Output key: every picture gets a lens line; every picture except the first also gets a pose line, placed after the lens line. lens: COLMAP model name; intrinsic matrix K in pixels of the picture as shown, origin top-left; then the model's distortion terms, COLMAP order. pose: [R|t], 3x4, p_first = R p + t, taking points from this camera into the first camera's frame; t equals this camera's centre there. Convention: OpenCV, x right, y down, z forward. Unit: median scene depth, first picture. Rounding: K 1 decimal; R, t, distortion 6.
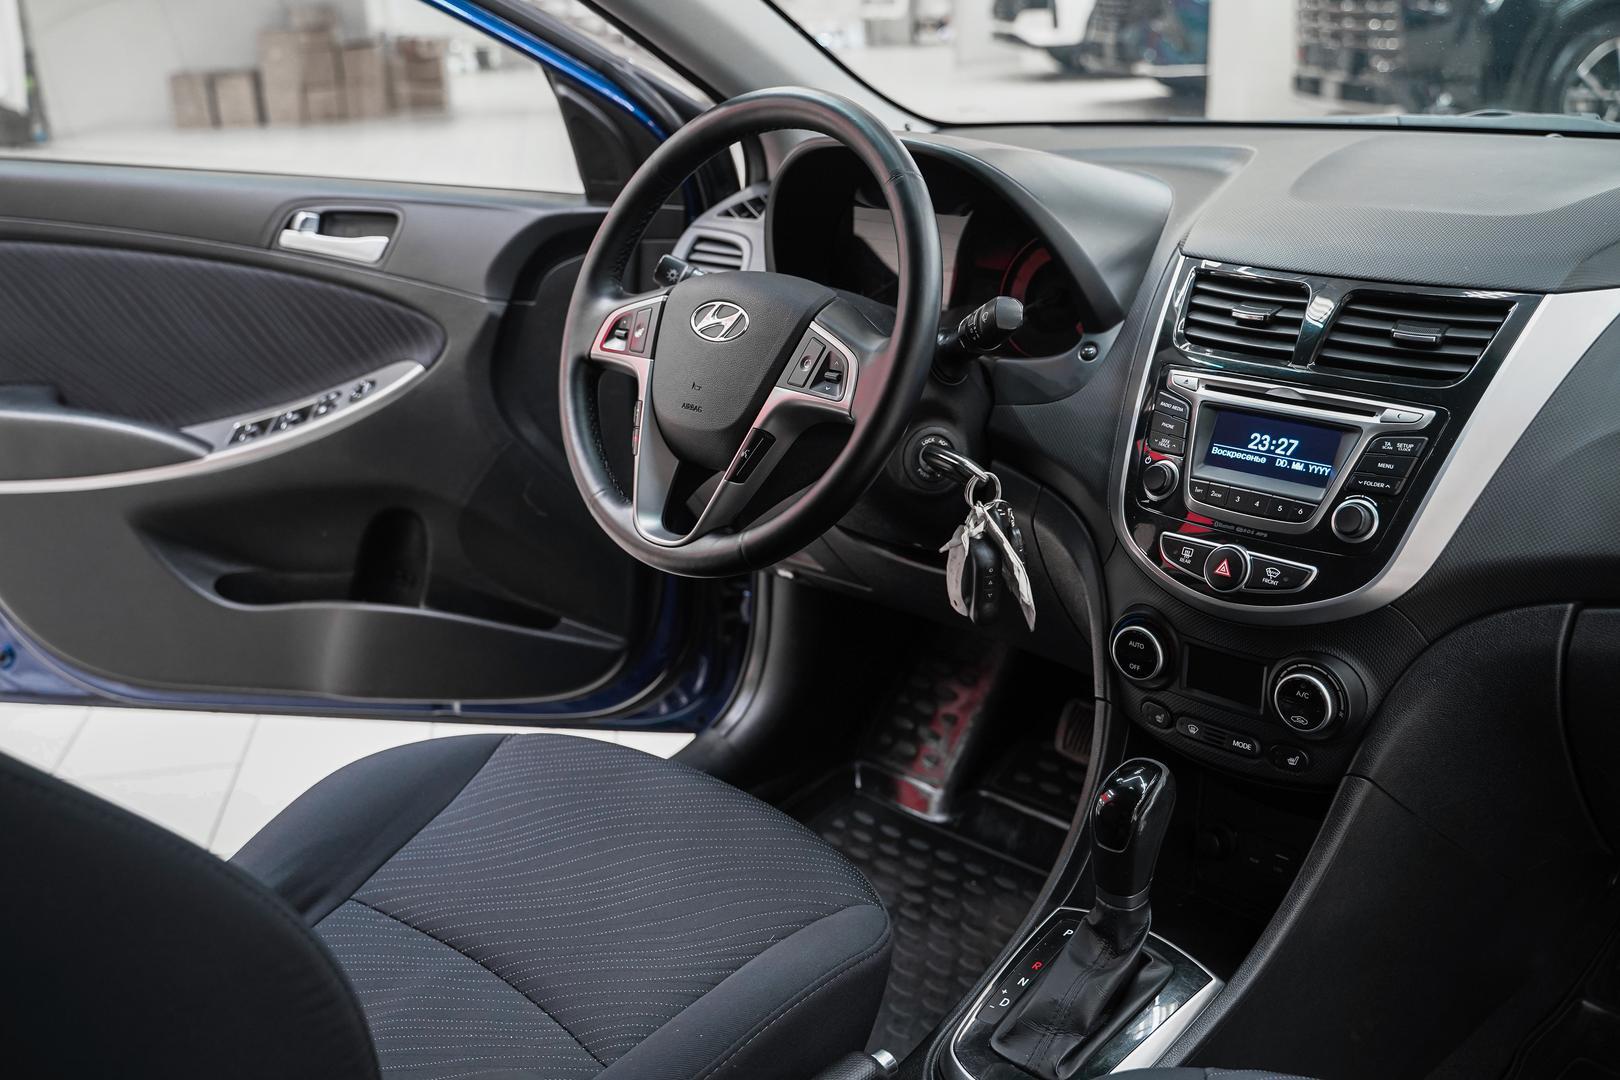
lens RADIAL K [[1648.0, 0, 782.2], [0, 1648.0, 524.1], [0, 0, 1]] dist [-0.005412, 0.001427]
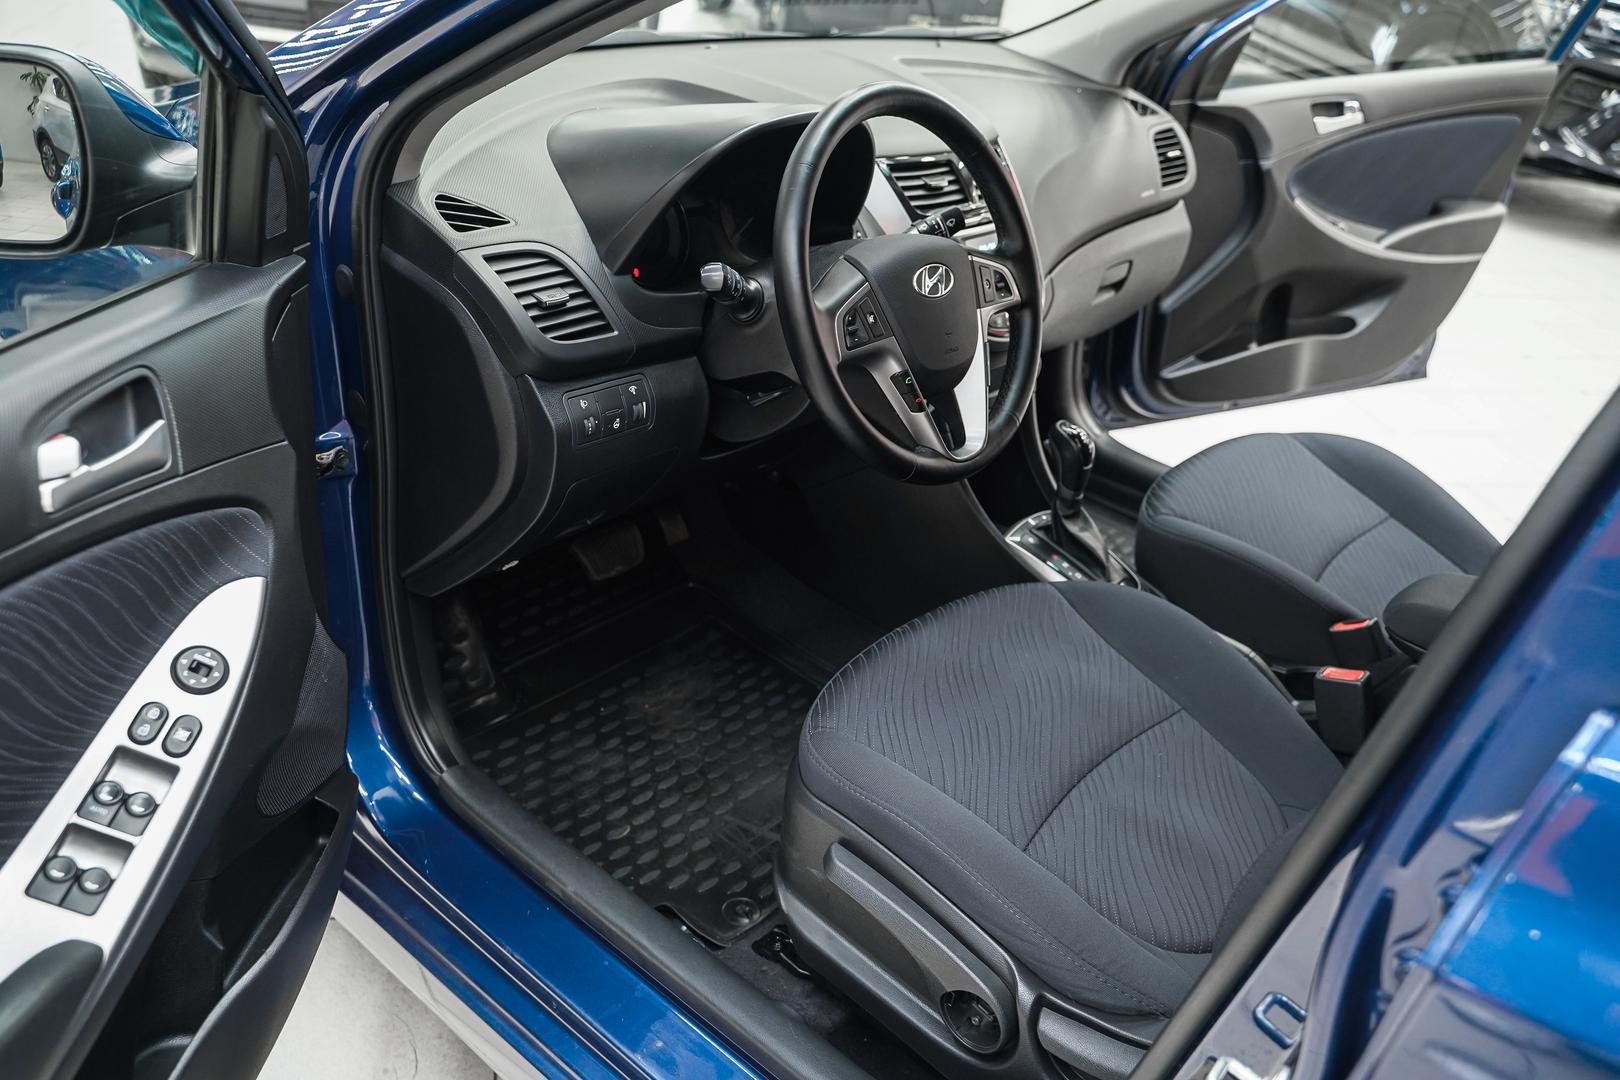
lens RADIAL K [[1290.5, 0, 810.0], [0, 1290.5, 540.0], [0, 0, 1]] dist [-0.016952, 0.009138]
pose [[-0.082835, -0.449877, 0.889241, -0.986185], [0.228873, 0.859868, 0.456337, -0.419841], [-0.969925, 0.241324, 0.031738, 1.099553]]
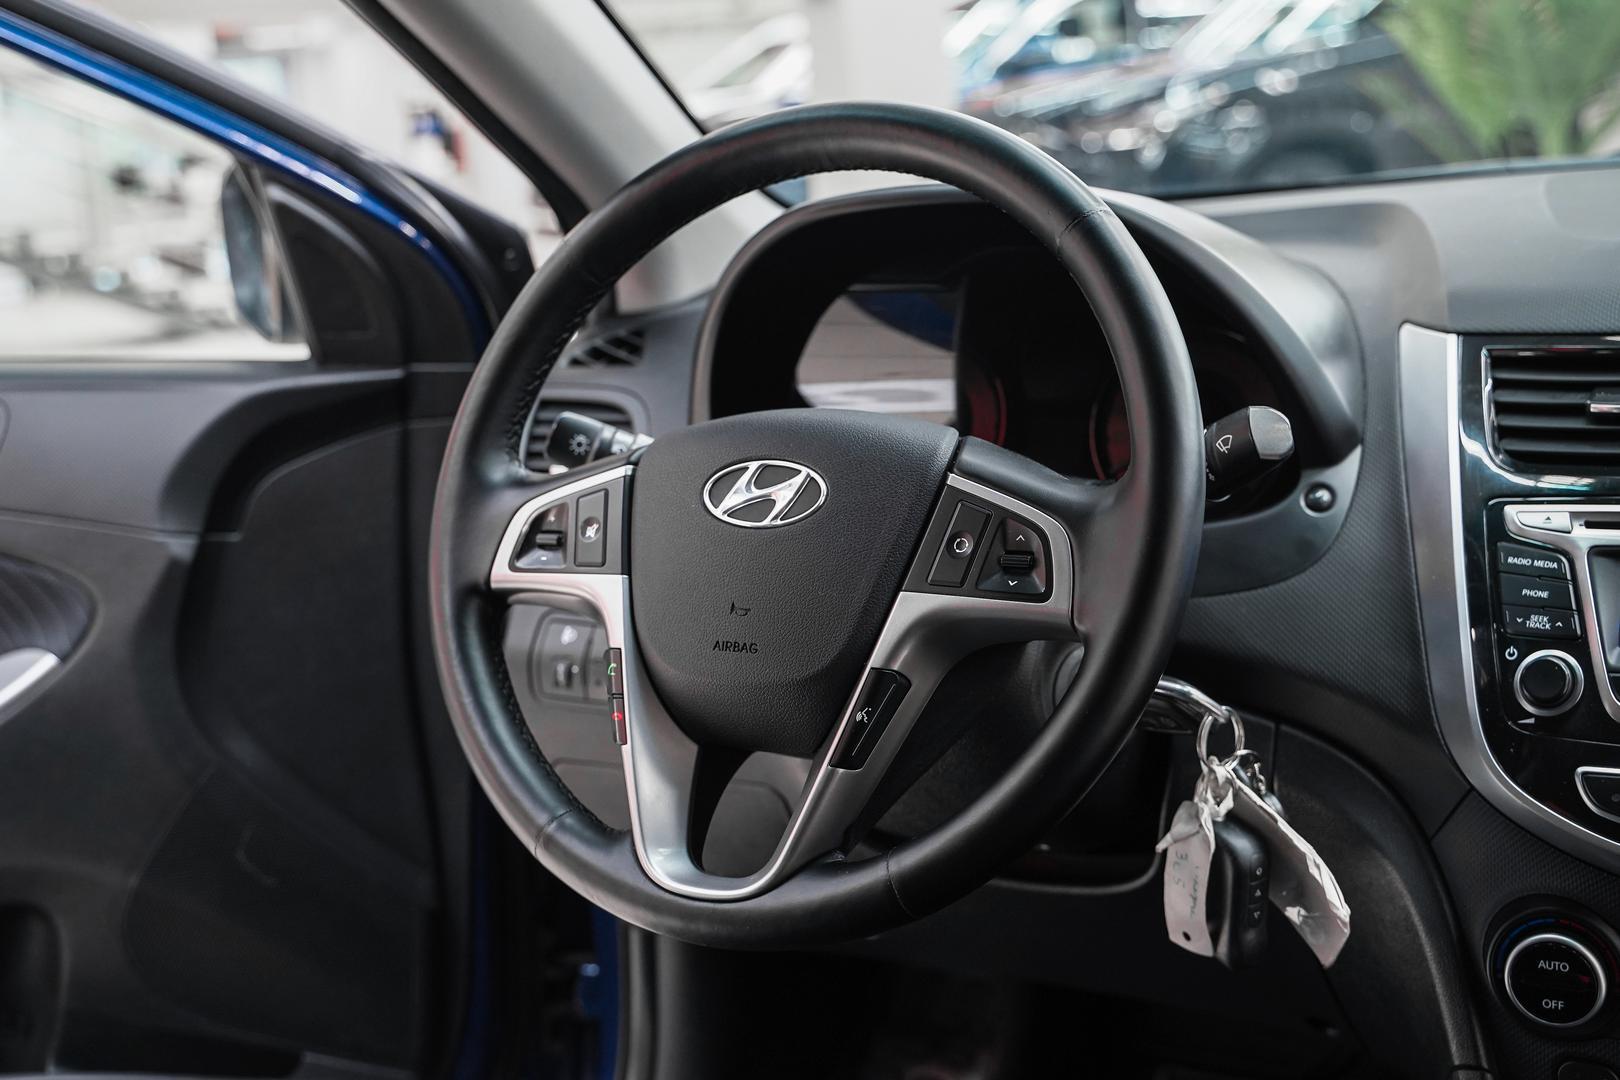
lens RADIAL K [[2063.5, 0, 783.1], [0, 2063.5, 483.4], [0, 0, 1]] dist [0.008611, -0.001160]
pose [[0.964582, -0.078695, 0.251770, -0.210976], [0.120586, 0.980443, -0.155533, -0.013499], [-0.234606, 0.180384, 0.955208, 0.306624]]
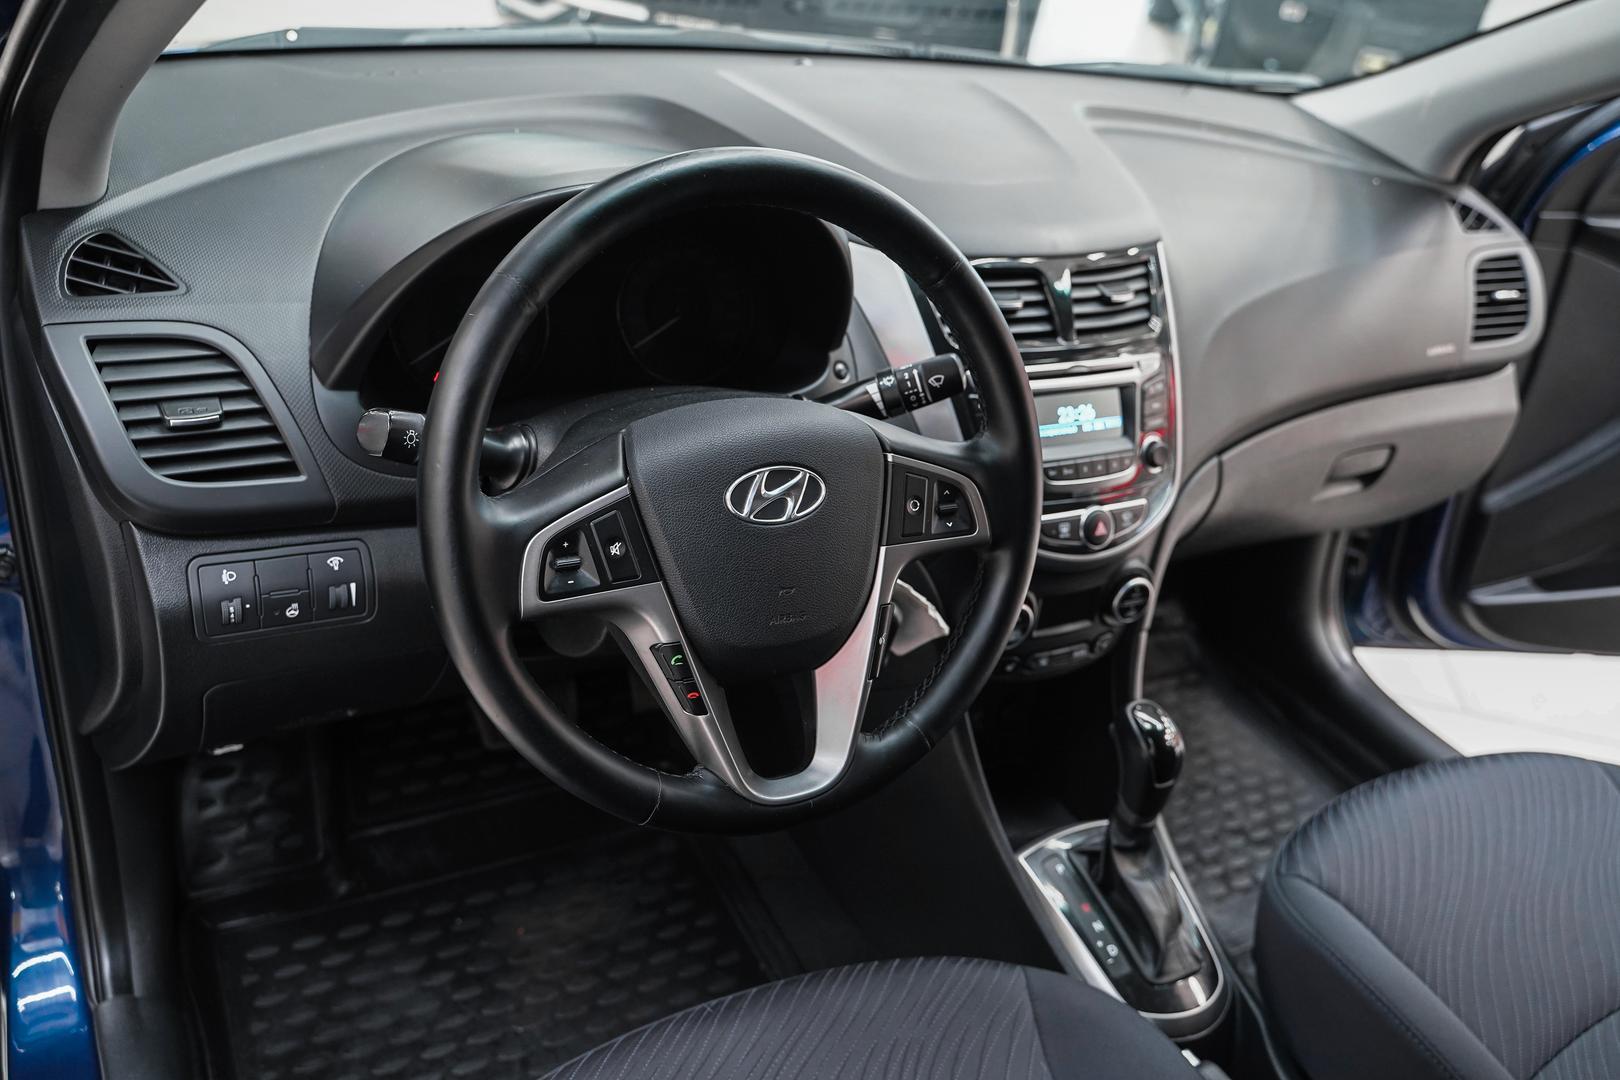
lens RADIAL K [[1333.3, 0, 803.7], [0, 1333.3, 515.6], [0, 0, 1]] dist [-0.012590, 0.003127]
pose [[0.275642, -0.402224, 0.873062, -0.546735], [0.167345, 0.914457, 0.368461, -0.325831], [-0.946582, 0.044540, 0.319373, 0.794305]]
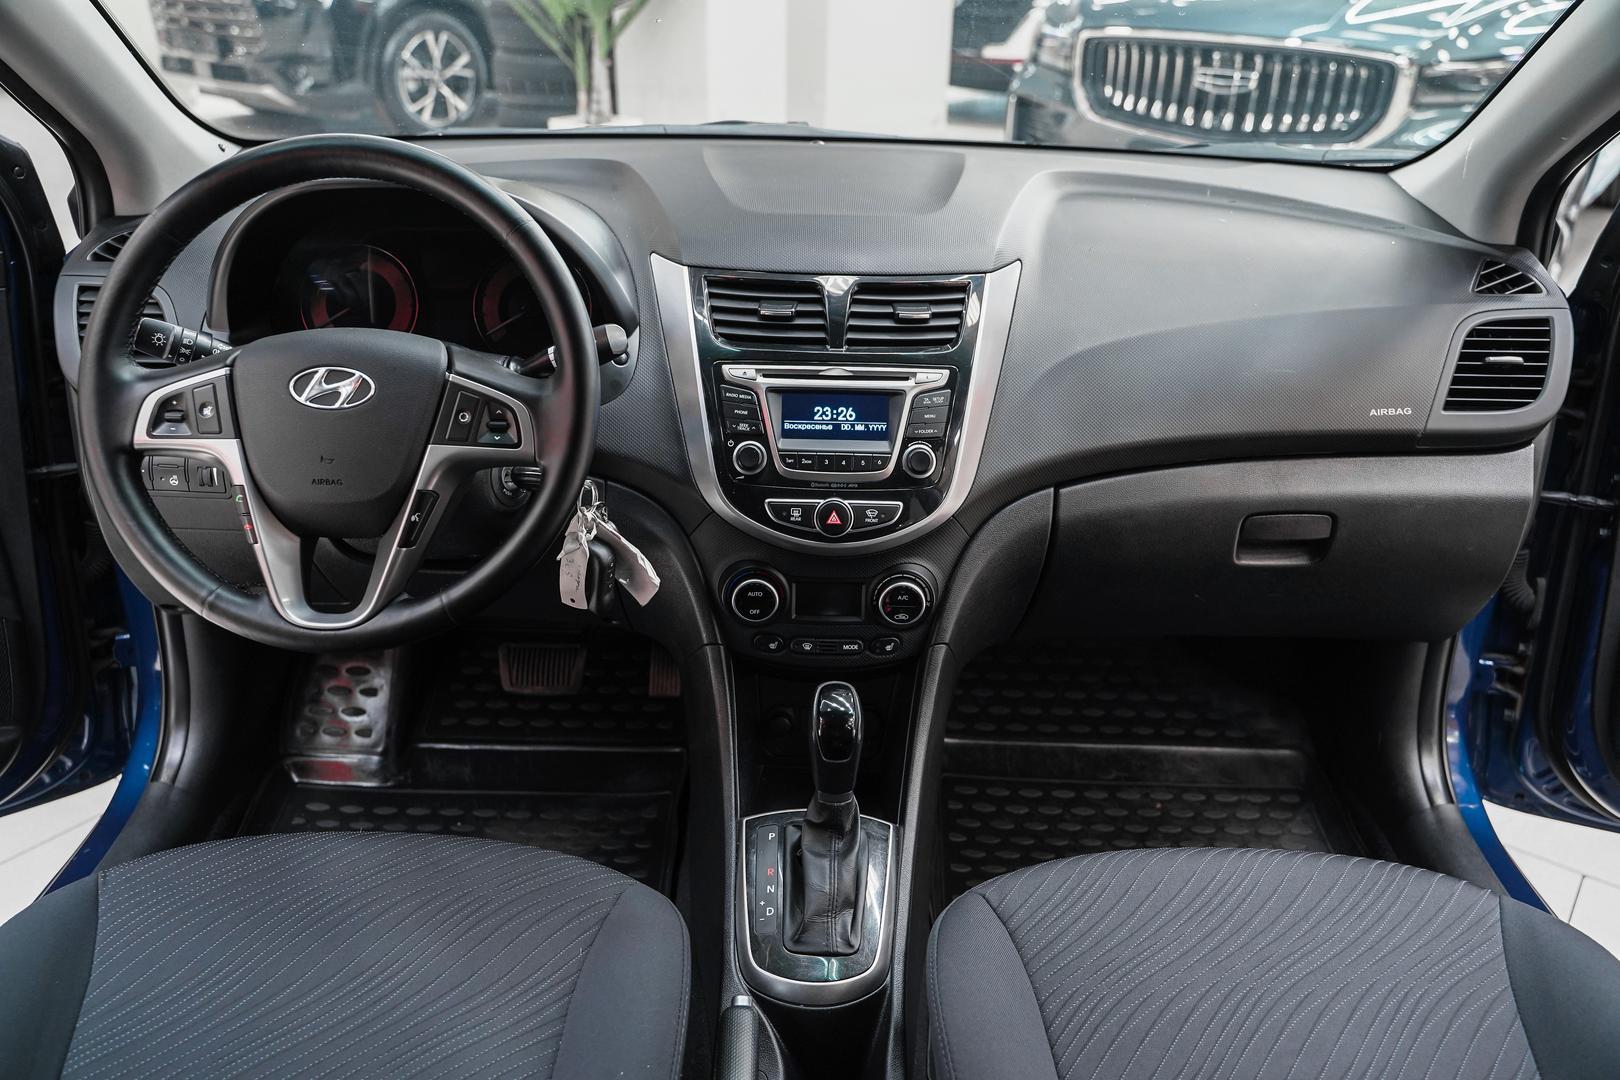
lens RADIAL K [[1278.7, 0, 802.6], [0, 1278.7, 539.2], [0, 0, 1]] dist [-0.017308, 0.003111]
pose [[0.704133, -0.247752, 0.665444, -0.357056], [0.179039, 0.968822, 0.171255, -0.114603], [-0.687126, -0.001446, 0.726537, 0.271587]]
